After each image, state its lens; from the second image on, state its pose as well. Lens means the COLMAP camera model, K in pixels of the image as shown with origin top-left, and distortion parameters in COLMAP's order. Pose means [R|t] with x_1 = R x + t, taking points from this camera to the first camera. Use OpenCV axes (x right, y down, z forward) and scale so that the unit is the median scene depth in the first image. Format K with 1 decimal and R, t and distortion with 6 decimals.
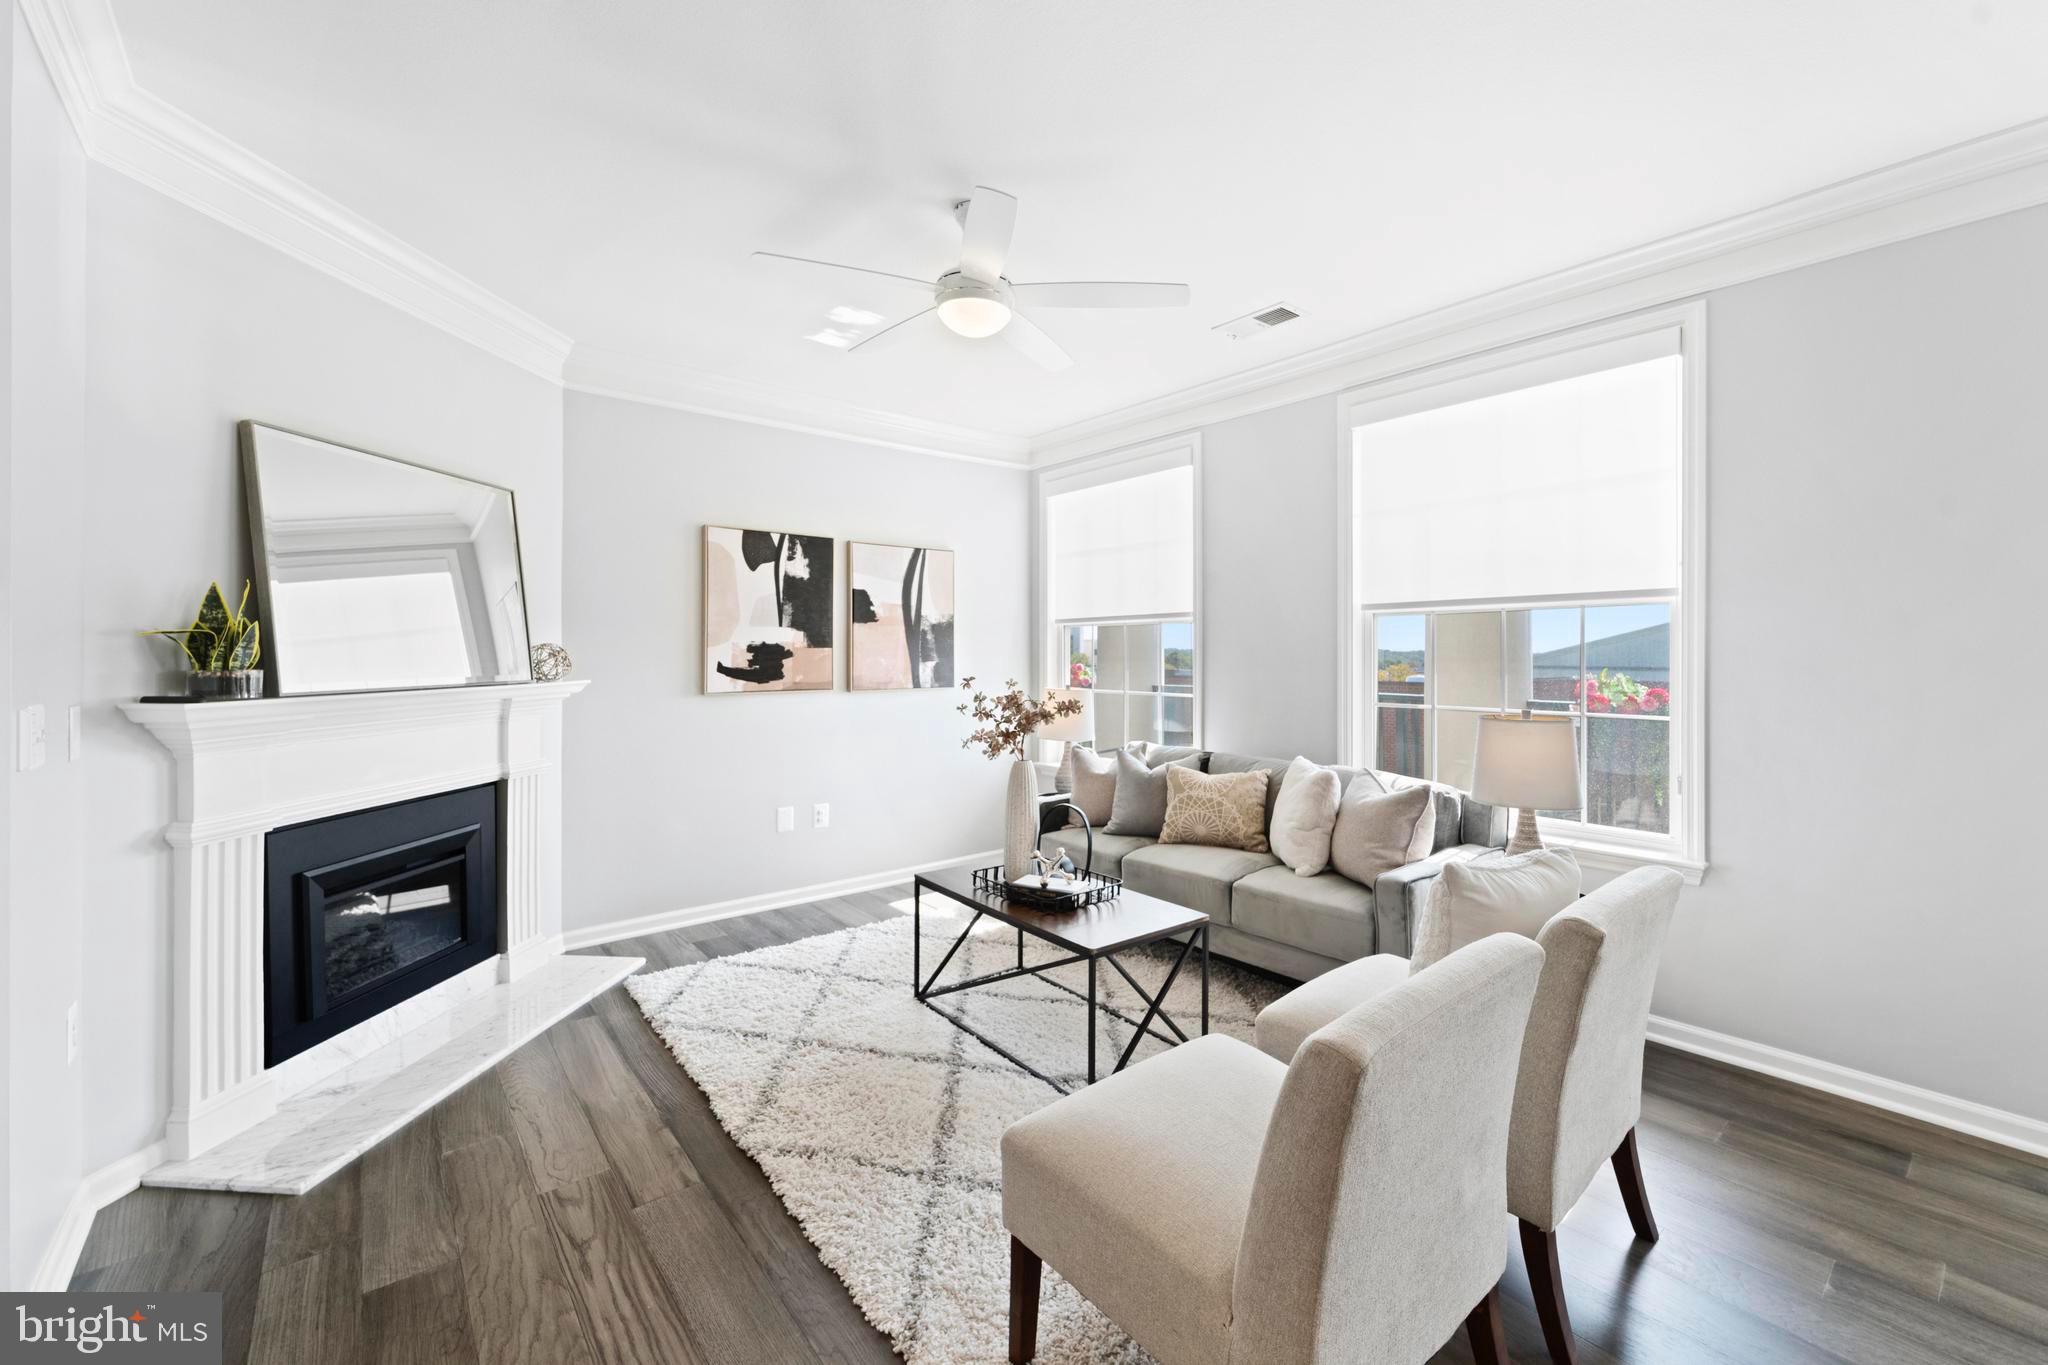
lens RADIAL K [[832.3, 0, 1018.5], [0, 832.3, 653.8], [0, 0, 1]] dist [0.001868, -0.000922]
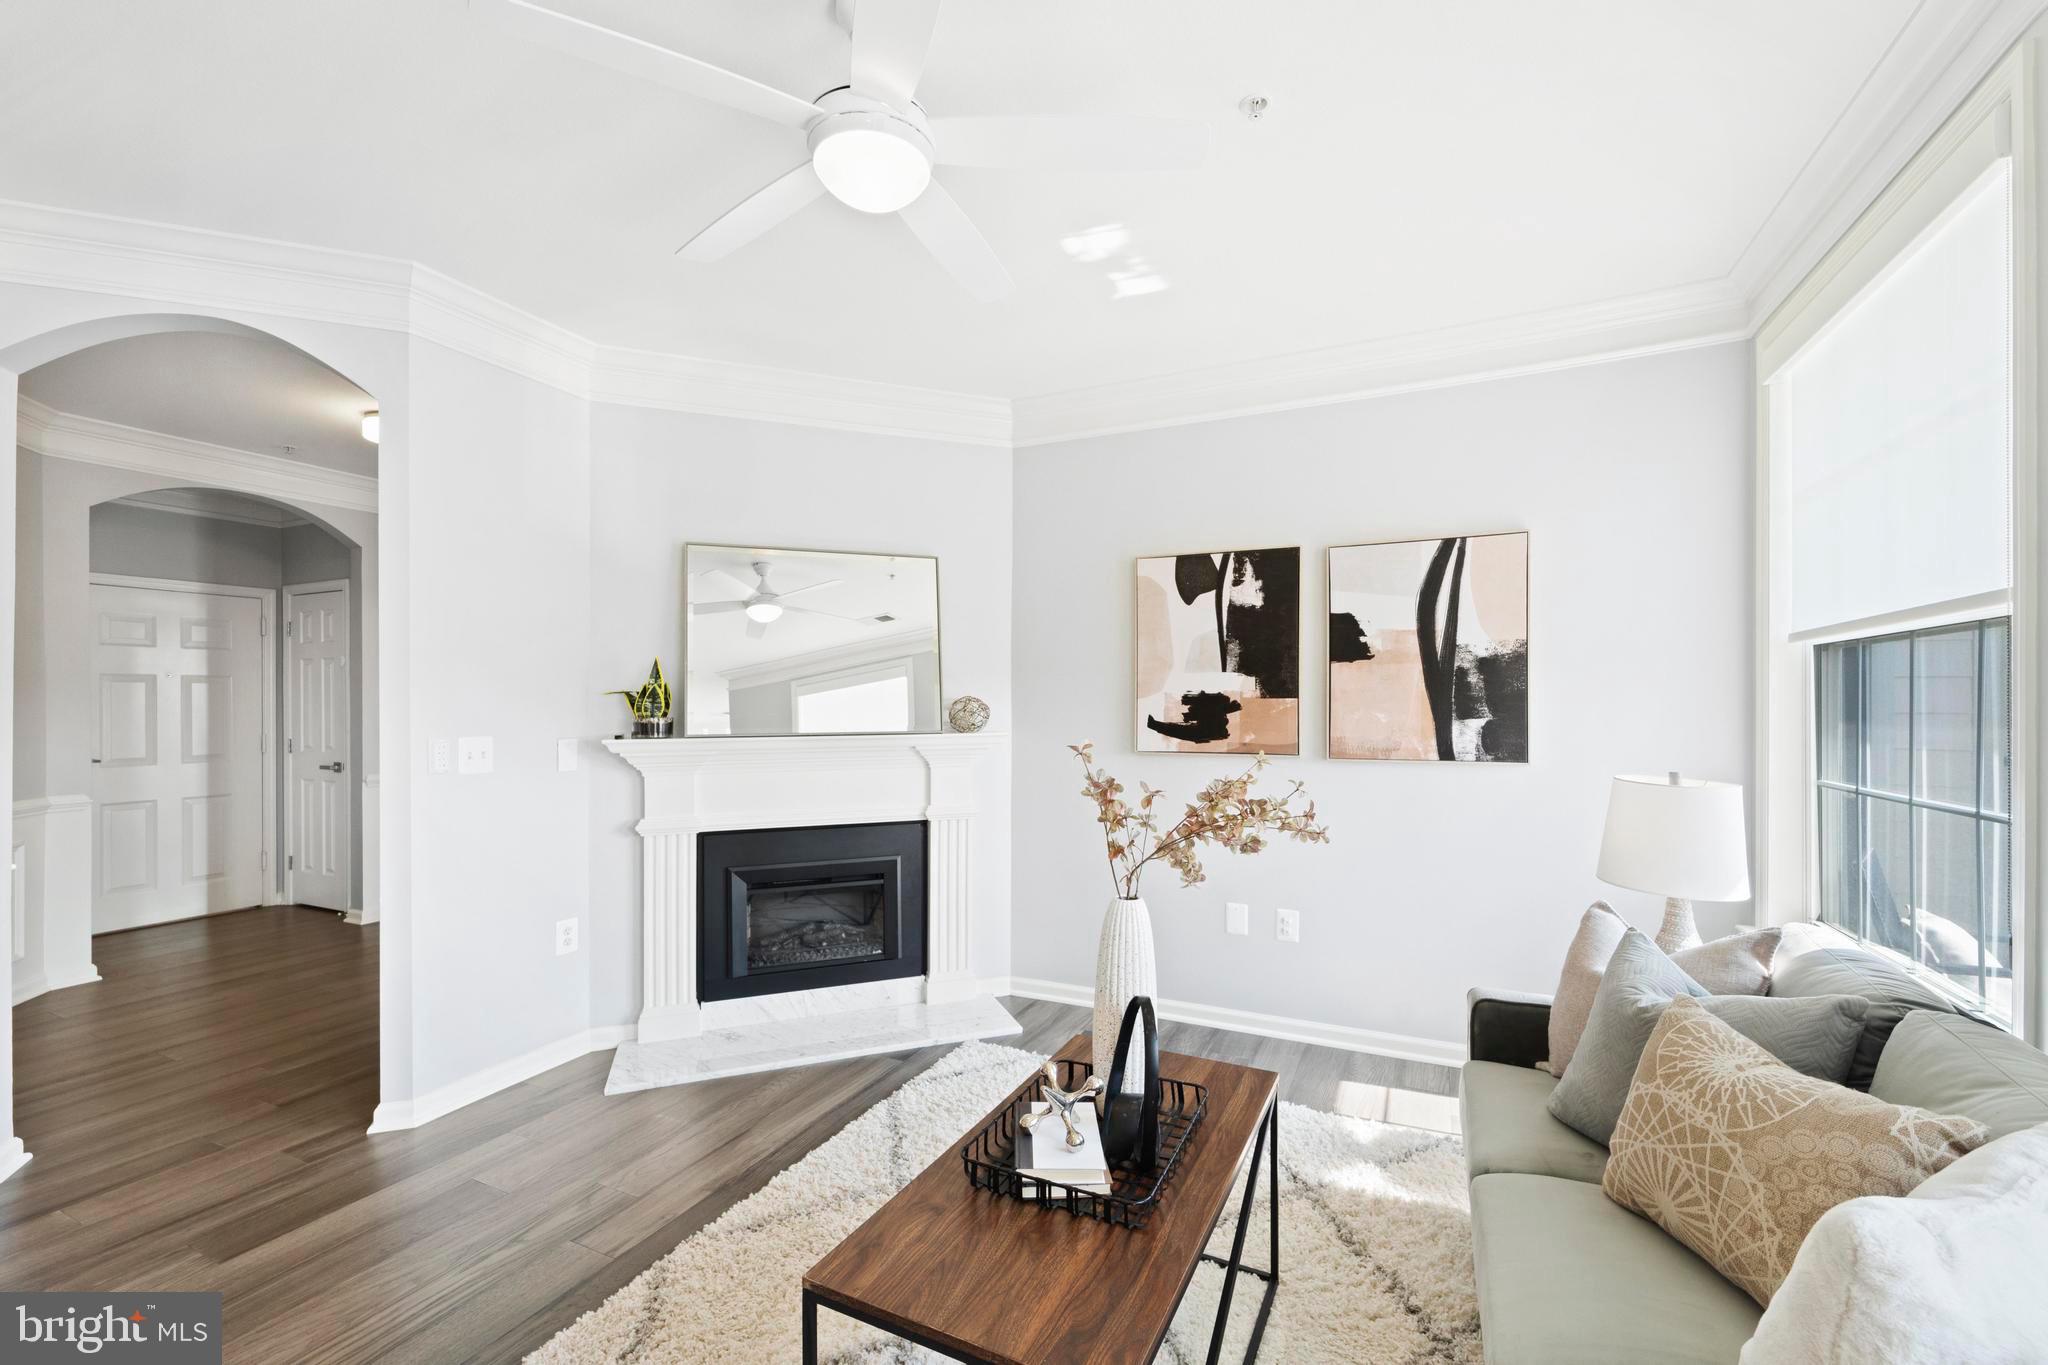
lens RADIAL K [[832.3, 0, 1062.5], [0, 832.3, 705.9], [0, 0, 1]] dist [0.001868, -0.000922]
pose [[0.449739, -0.000061, -0.893160, 0.350461], [0.000162, 1.000000, 0.000014, -0.000285], [0.893160, -0.000151, 0.449739, 0.513847]]
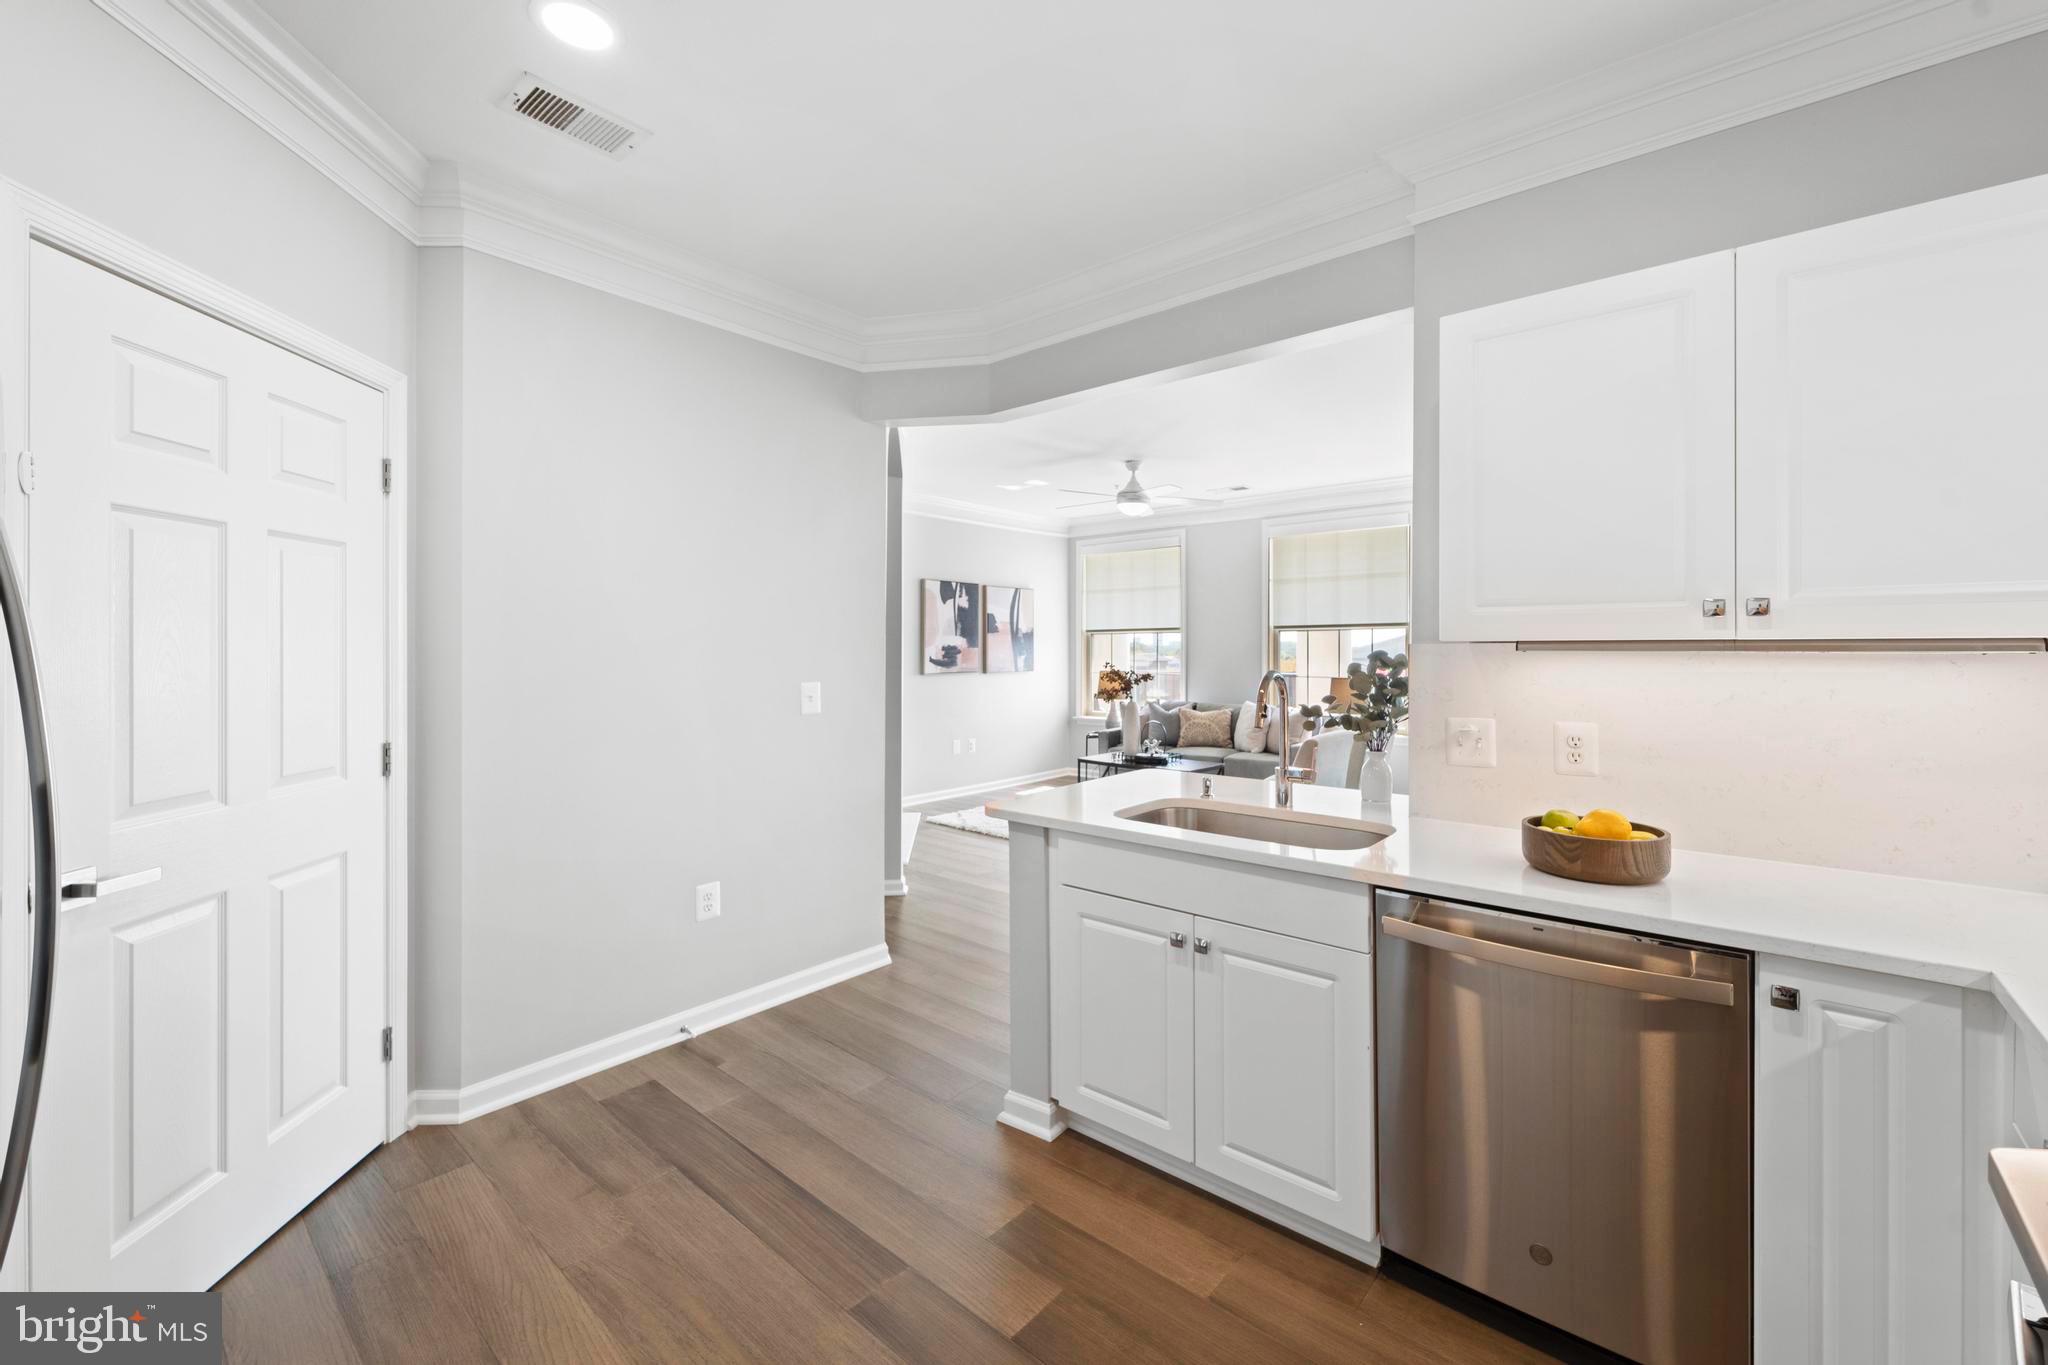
lens RADIAL K [[832.3, 0, 1020.4], [0, 832.3, 652.6], [0, 0, 1]] dist [0.001868, -0.000922]
pose [[0.984676, -0.004385, 0.174341, -0.460036], [0.003954, 0.999988, 0.002821, -0.001963], [-0.174351, -0.002089, 0.984681, -0.740455]]
